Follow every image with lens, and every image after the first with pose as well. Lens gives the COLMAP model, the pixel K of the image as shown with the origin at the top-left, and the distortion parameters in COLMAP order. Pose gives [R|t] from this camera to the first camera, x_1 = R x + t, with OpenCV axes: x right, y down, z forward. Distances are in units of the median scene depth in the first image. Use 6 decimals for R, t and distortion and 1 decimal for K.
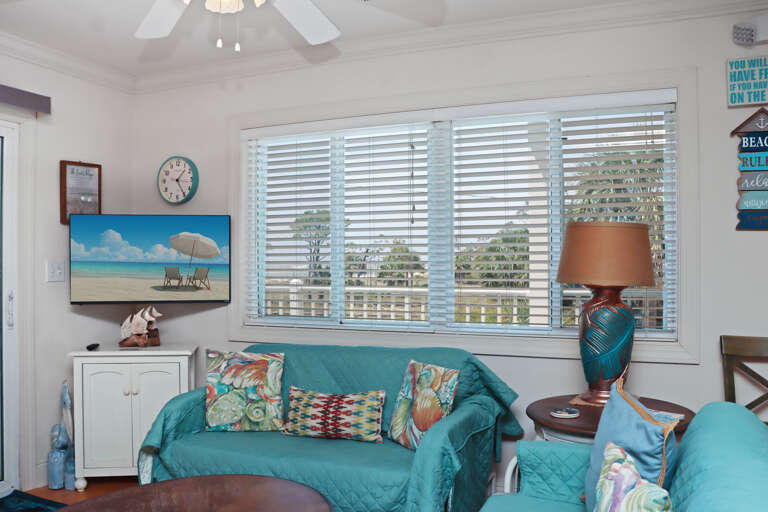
lens RADIAL K [[640.8, 0, 383.9], [0, 640.8, 258.8], [0, 0, 1]] dist [-0.171414, 0.140498]
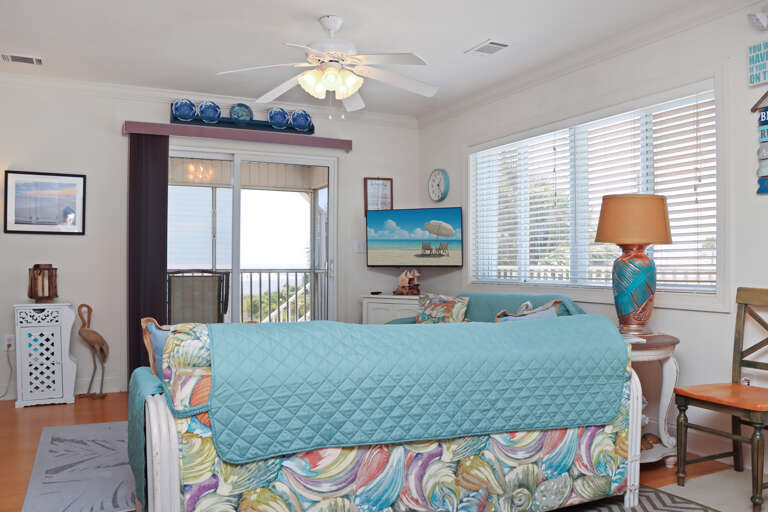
lens RADIAL K [[640.8, 0, 392.1], [0, 640.8, 265.2], [0, 0, 1]] dist [-0.171414, 0.140498]
pose [[0.765279, 0.004597, -0.643682, 0.692543], [-0.001956, 0.999986, 0.004816, 0.069441], [0.643696, -0.002426, 0.765278, -0.262185]]
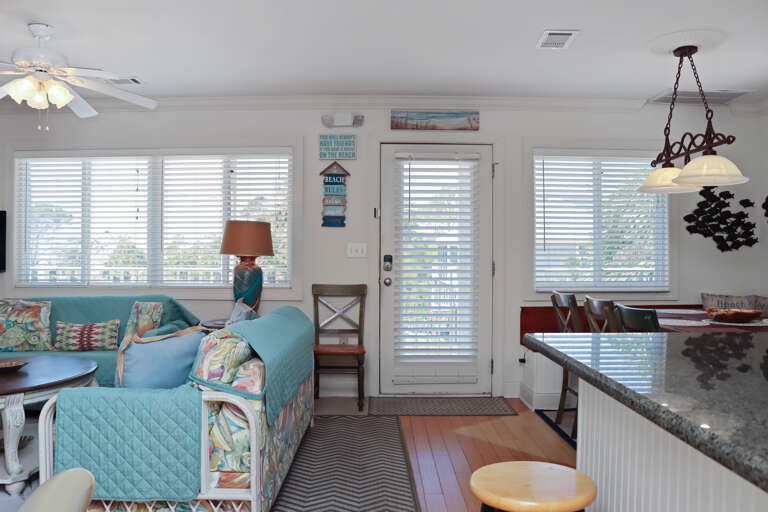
lens RADIAL K [[640.8, 0, 389.5], [0, 640.8, 263.6], [0, 0, 1]] dist [-0.171414, 0.140498]
pose [[0.913340, 0.001555, 0.407195, -0.016271], [-0.006528, 0.999920, 0.010824, 0.036232], [-0.407146, -0.012545, 0.913277, -0.728479]]
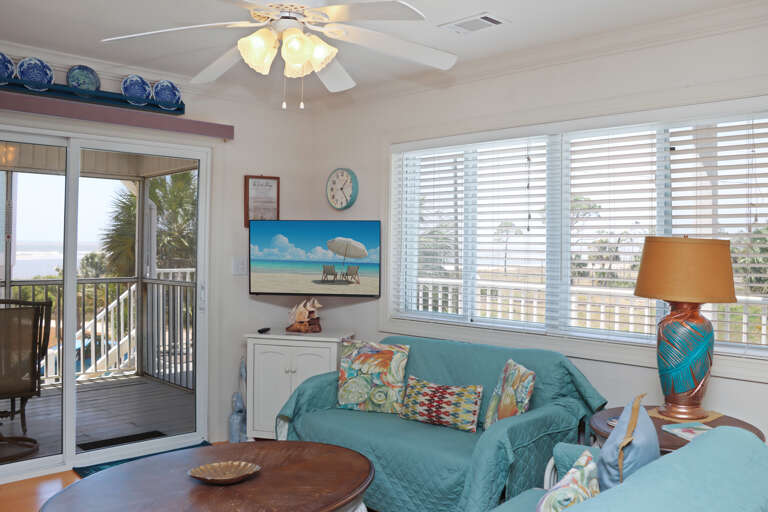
lens RADIAL K [[640.8, 0, 397.5], [0, 640.8, 238.4], [0, 0, 1]] dist [-0.171414, 0.140498]
pose [[0.935202, 0.010271, -0.353966, 0.235118], [-0.014091, 0.999867, -0.008217, -0.035054], [0.353834, 0.012673, 0.935222, -0.077530]]
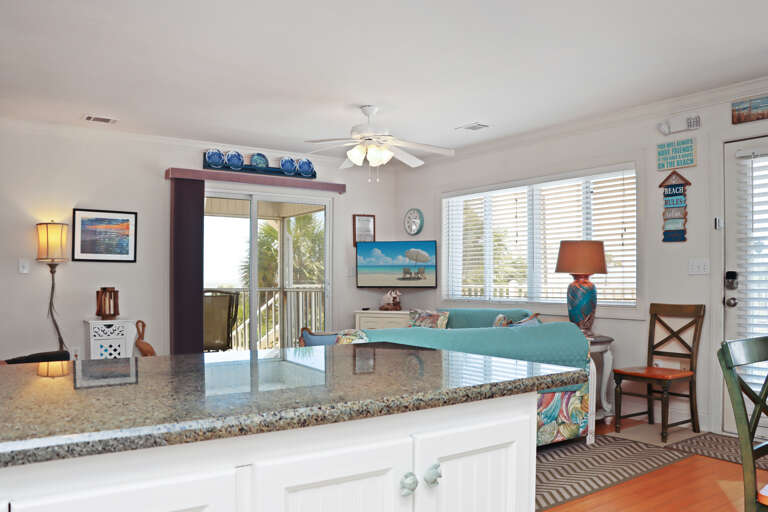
lens RADIAL K [[640.8, 0, 396.9], [0, 640.8, 284.4], [0, 0, 1]] dist [-0.171414, 0.140498]
pose [[0.859360, 0.006321, -0.511332, 0.729189], [-0.001482, 0.999950, 0.009871, 0.048545], [0.511369, -0.007725, 0.859326, -0.777808]]
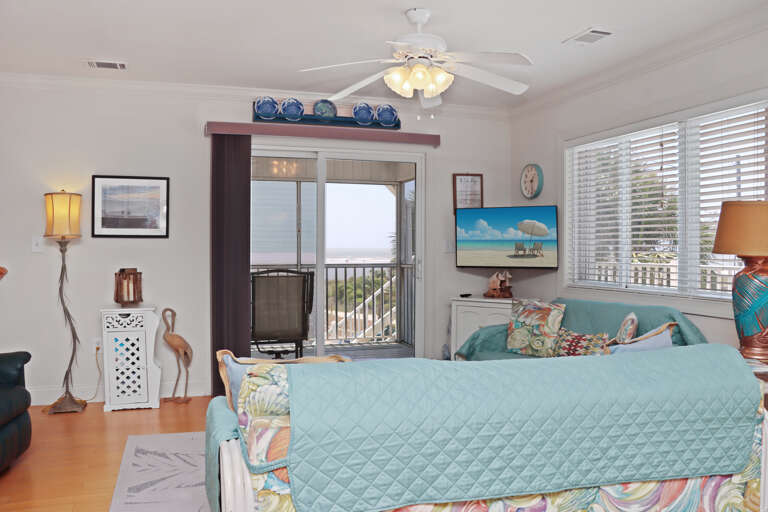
lens RADIAL K [[640.8, 0, 392.1], [0, 640.8, 259.5], [0, 0, 1]] dist [-0.171414, 0.140498]
pose [[0.673518, 0.016323, -0.738990, 0.630284], [-0.000610, 0.999768, 0.021527, 0.022048], [0.739170, -0.014048, 0.673372, -0.211062]]
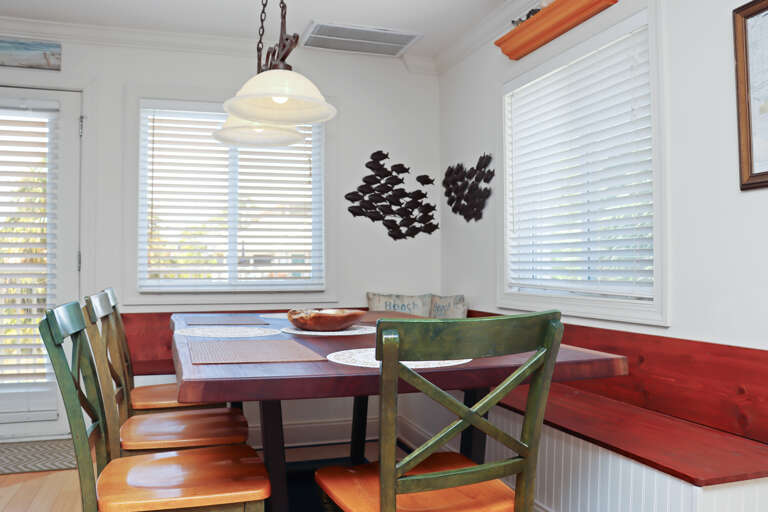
lens RADIAL K [[640.8, 0, 384.1], [0, 640.8, 268.2], [0, 0, 1]] dist [-0.171414, 0.140498]
pose [[0.747924, 0.004127, 0.663772, 0.572212], [-0.003512, 0.999991, -0.002260, 0.080804], [-0.663775, -0.000641, 0.747932, -0.577157]]
